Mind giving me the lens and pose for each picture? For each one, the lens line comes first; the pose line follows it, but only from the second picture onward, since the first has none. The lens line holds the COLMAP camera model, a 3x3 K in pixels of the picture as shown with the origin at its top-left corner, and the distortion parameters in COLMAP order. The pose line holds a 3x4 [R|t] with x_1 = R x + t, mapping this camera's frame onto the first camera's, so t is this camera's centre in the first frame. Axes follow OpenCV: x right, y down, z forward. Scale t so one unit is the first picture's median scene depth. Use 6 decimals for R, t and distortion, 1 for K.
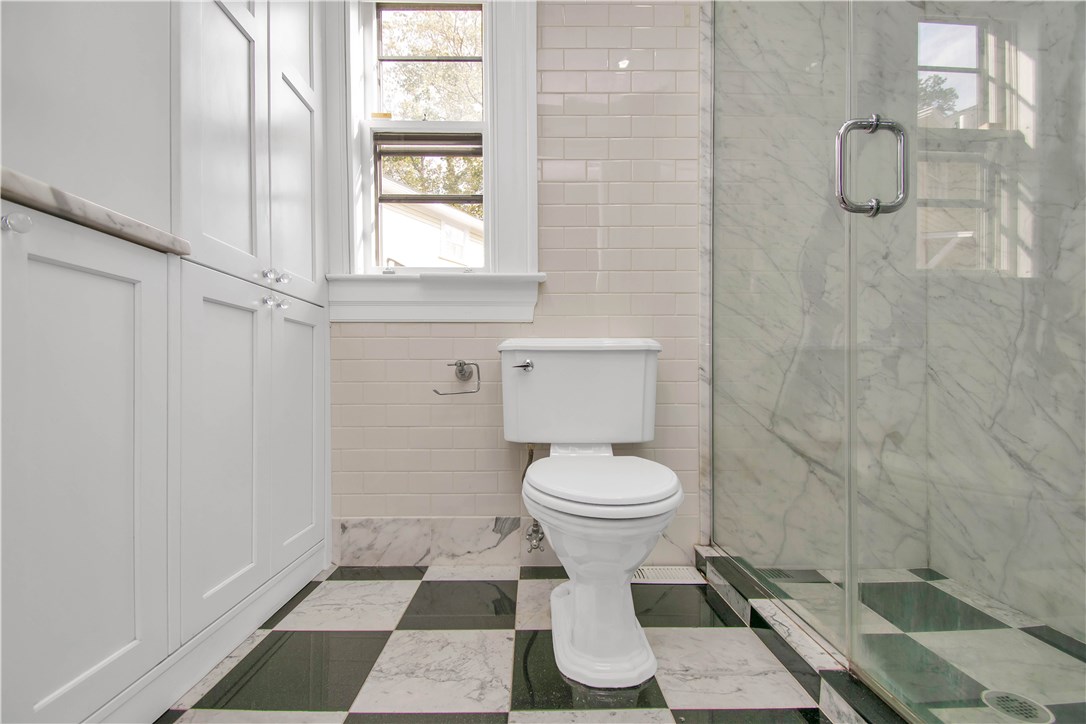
lens RADIAL K [[484.8, 0, 548.0], [0, 484.8, 372.7], [0, 0, 1]] dist [0.001170, -0.015662]
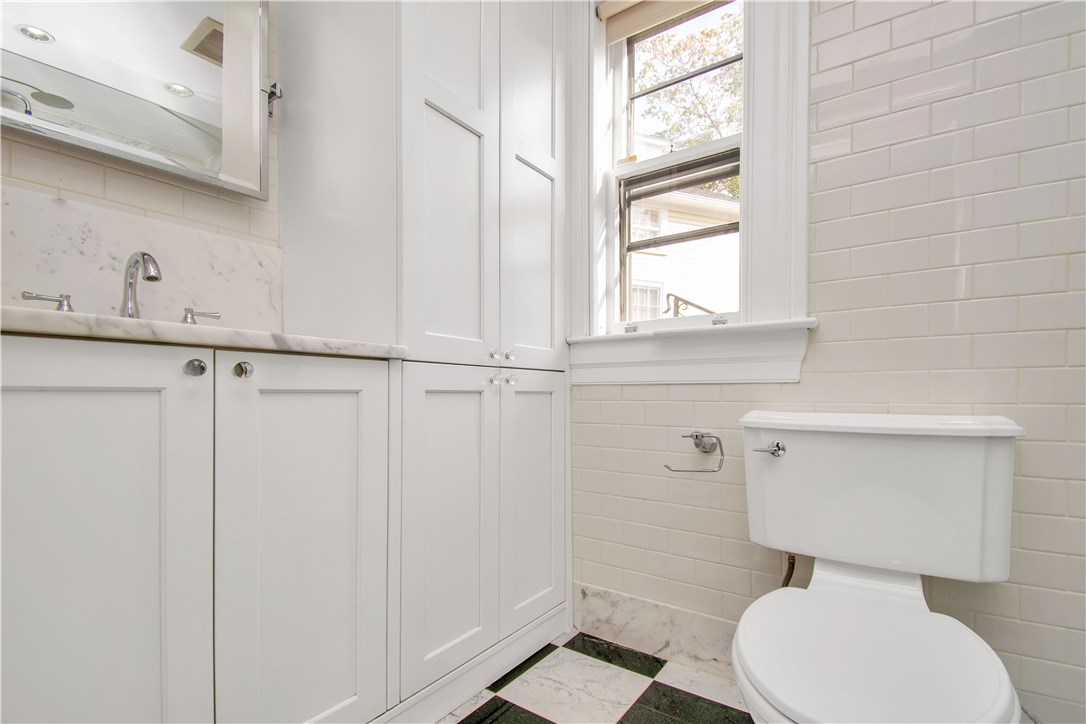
lens RADIAL K [[490.0, 0, 543.7], [0, 490.0, 387.3], [0, 0, 1]] dist [0.021055, -0.032554]
pose [[0.796460, -0.000330, -0.604692, 0.115843], [-0.000536, 0.999999, -0.001252, -0.097400], [0.604692, 0.001321, 0.796459, 0.155784]]
